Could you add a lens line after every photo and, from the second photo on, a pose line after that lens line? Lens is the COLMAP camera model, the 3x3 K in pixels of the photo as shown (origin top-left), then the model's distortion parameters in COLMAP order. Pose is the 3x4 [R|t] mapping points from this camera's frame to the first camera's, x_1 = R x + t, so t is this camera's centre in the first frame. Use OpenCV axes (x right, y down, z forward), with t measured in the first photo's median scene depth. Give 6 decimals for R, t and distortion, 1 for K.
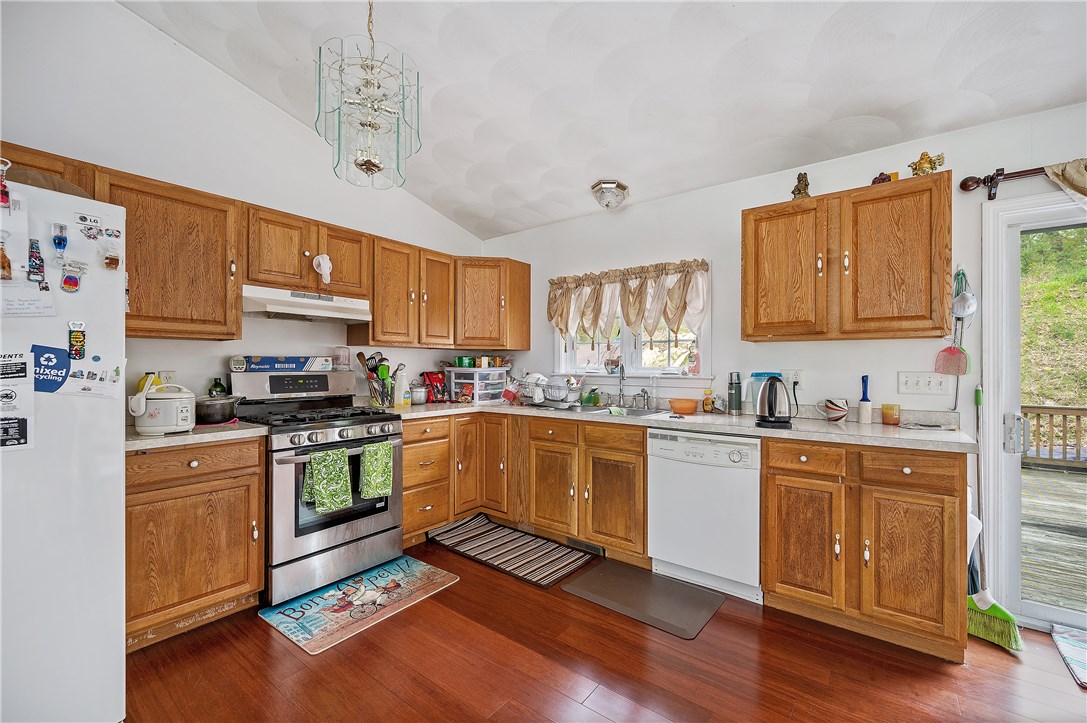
lens RADIAL K [[447.6, 0, 542.3], [0, 447.6, 364.8], [0, 0, 1]] dist [-0.001185, 0.000267]
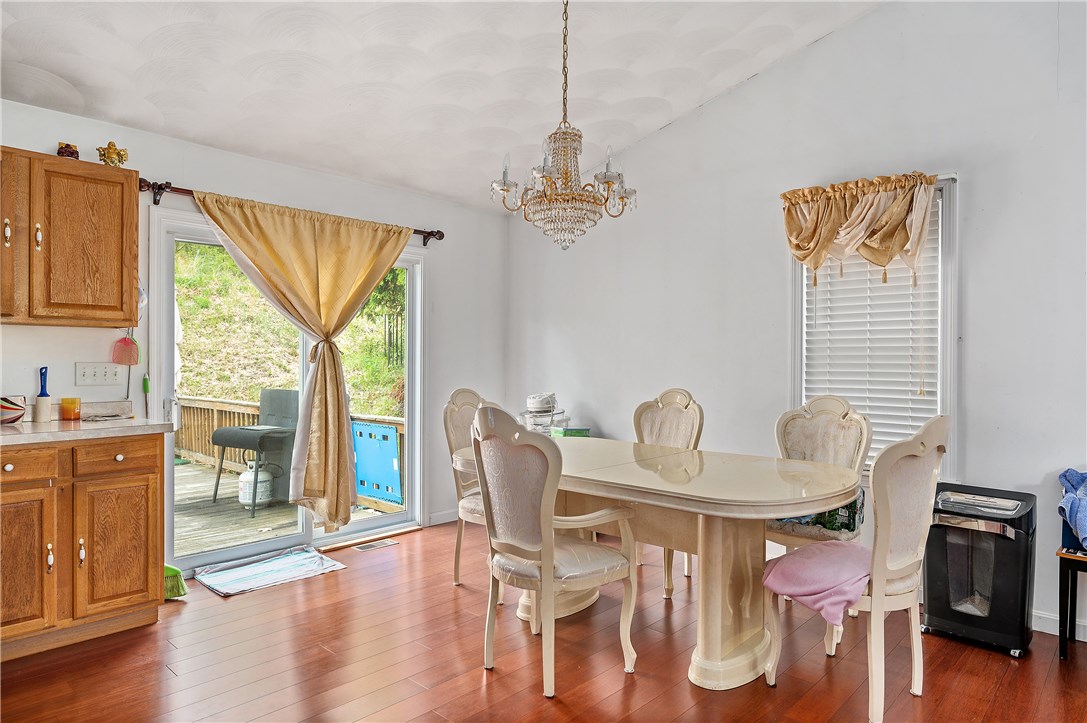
lens RADIAL K [[668.3, 0, 547.2], [0, 668.3, 360.0], [0, 0, 1]] dist [-0.002005, -0.001366]
pose [[0.086521, -0.006087, 0.996231, -0.518400], [-0.006269, 0.999958, 0.006655, -0.004740], [-0.996230, -0.006821, 0.086480, -0.094745]]
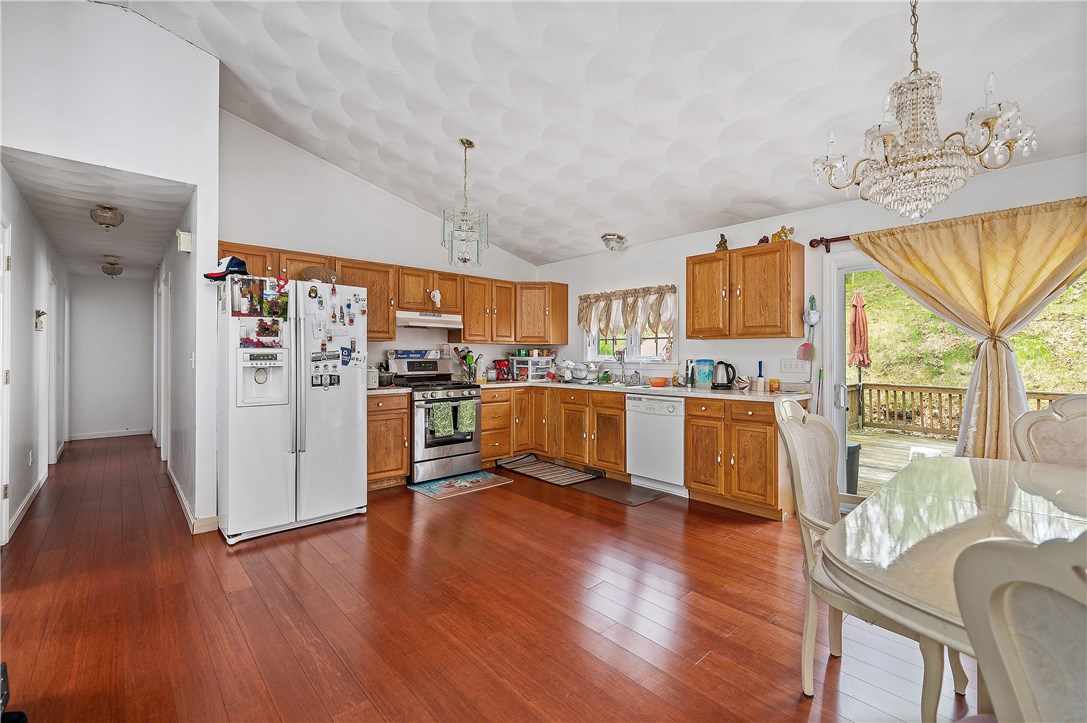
lens RADIAL K [[447.6, 0, 543.2], [0, 447.6, 357.6], [0, 0, 1]] dist [-0.001185, 0.000267]
pose [[0.985307, -0.000404, -0.170790, 0.247683], [0.001171, 0.999990, 0.004387, 0.003932], [0.170786, -0.004523, 0.985298, -0.745628]]
